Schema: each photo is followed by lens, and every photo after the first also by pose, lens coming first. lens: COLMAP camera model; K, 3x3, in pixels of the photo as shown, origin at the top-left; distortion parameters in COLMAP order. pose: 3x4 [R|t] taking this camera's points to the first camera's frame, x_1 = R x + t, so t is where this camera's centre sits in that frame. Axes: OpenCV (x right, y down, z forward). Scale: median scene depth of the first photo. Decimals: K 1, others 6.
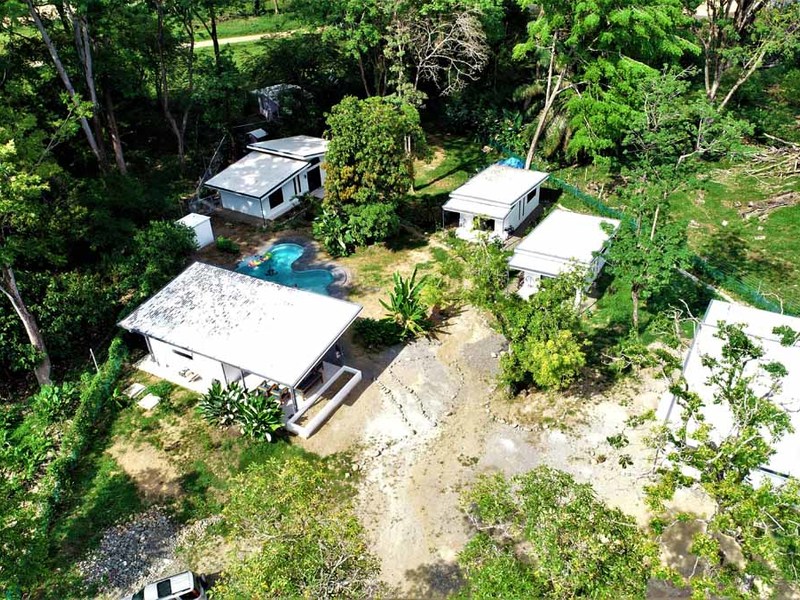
lens RADIAL K [[715.8, 0, 401.3], [0, 715.8, 294.3], [0, 0, 1]] dist [0.000637, -0.018162]
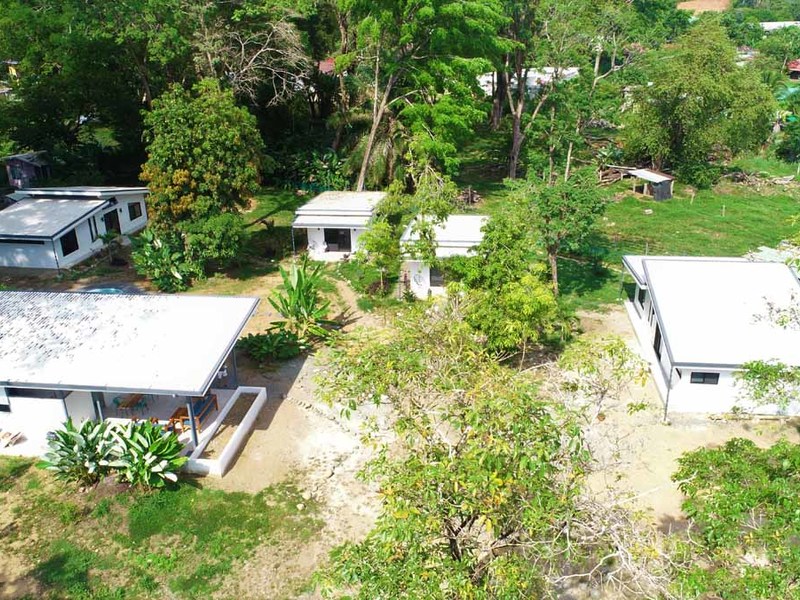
lens RADIAL K [[715.8, 0, 404.9], [0, 715.8, 294.4], [0, 0, 1]] dist [0.000637, -0.018162]
pose [[0.923927, -0.113335, 0.365396, -0.151977], [0.182090, 0.970262, -0.159482, 0.131416], [-0.336455, 0.213884, 0.917089, 0.208703]]
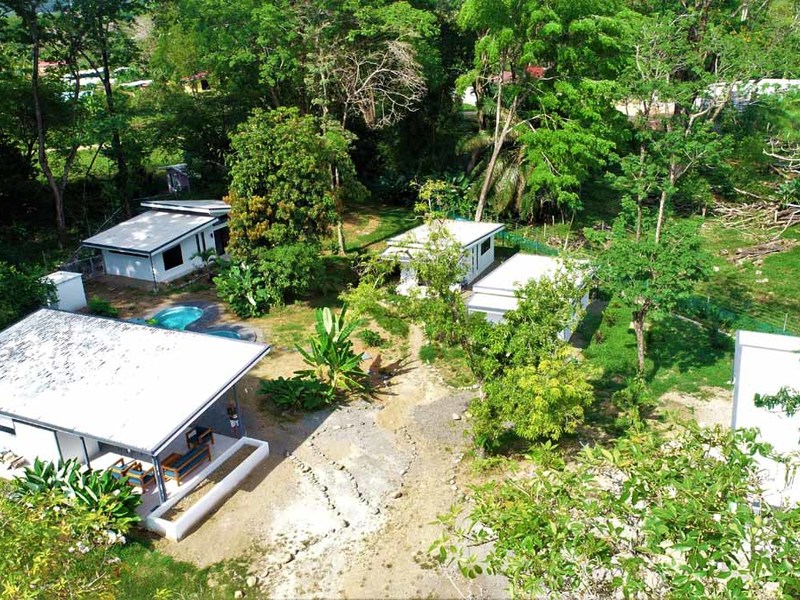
lens RADIAL K [[715.8, 0, 401.0], [0, 715.8, 296.4], [0, 0, 1]] dist [0.000637, -0.018162]
pose [[0.996088, -0.022057, 0.085566, 0.013008], [0.038572, 0.979753, -0.196462, 0.091377], [-0.079500, 0.198994, 0.976771, 0.238342]]
